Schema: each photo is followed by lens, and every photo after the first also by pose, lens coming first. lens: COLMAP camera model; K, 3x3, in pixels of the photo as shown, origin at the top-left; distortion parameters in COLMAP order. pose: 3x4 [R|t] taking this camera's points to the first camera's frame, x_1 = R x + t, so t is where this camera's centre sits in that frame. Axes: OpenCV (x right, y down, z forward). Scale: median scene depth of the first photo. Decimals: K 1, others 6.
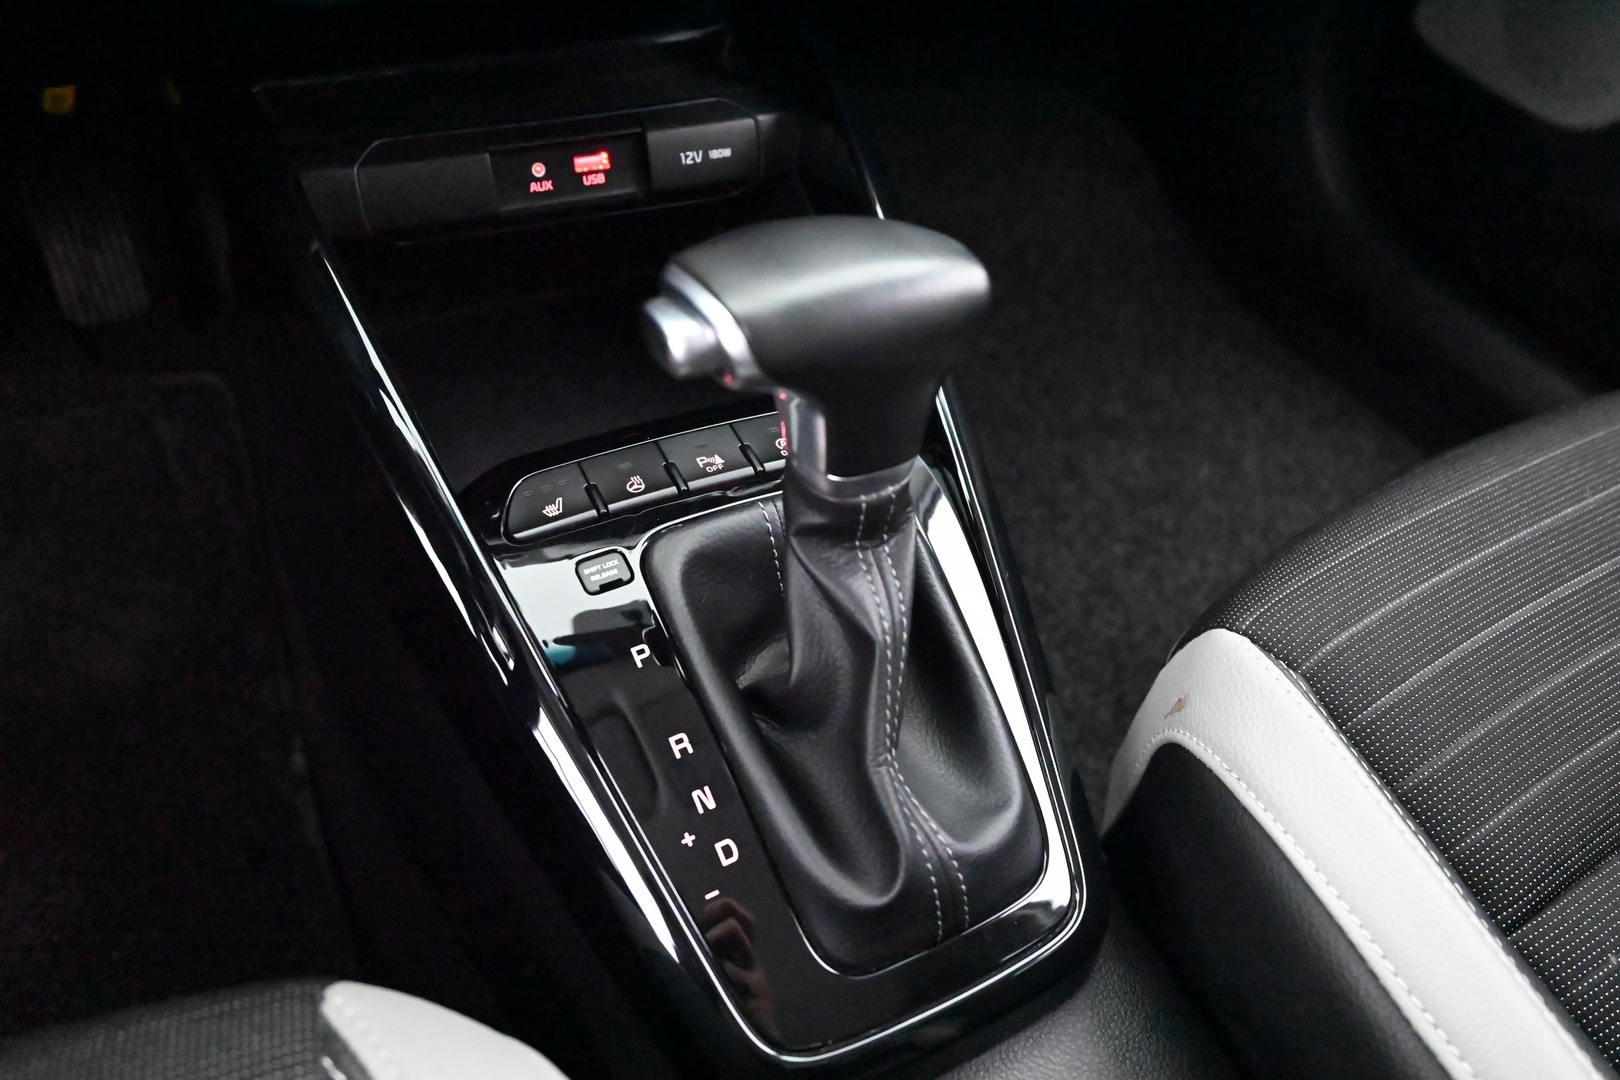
lens RADIAL K [[1214.7, 0, 833.8], [0, 1214.7, 540.5], [0, 0, 1]] dist [0.007353, 0.003481]
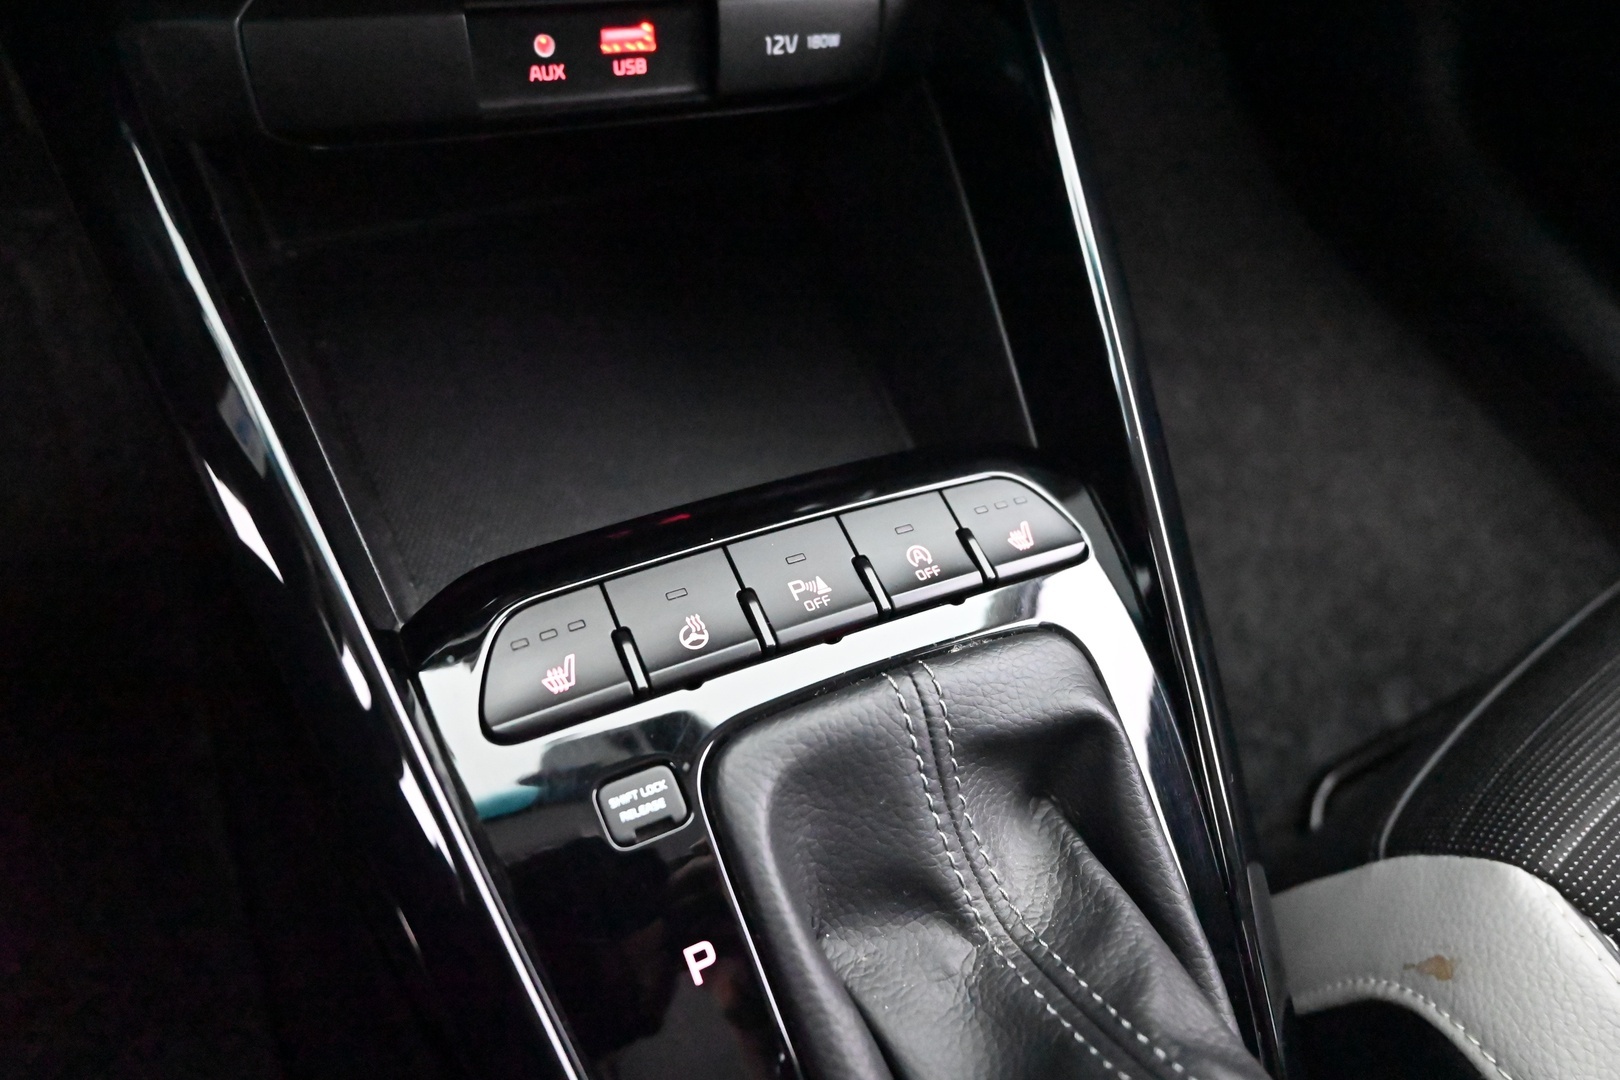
lens RADIAL K [[1114.4, 0, 834.1], [0, 1114.4, 543.0], [0, 0, 1]] dist [0.007910, 0.001753]
pose [[0.994674, 0.075932, 0.069701, -0.112003], [-0.087263, 0.980263, 0.177396, -0.164750], [-0.054855, -0.182533, 0.981668, 0.369935]]
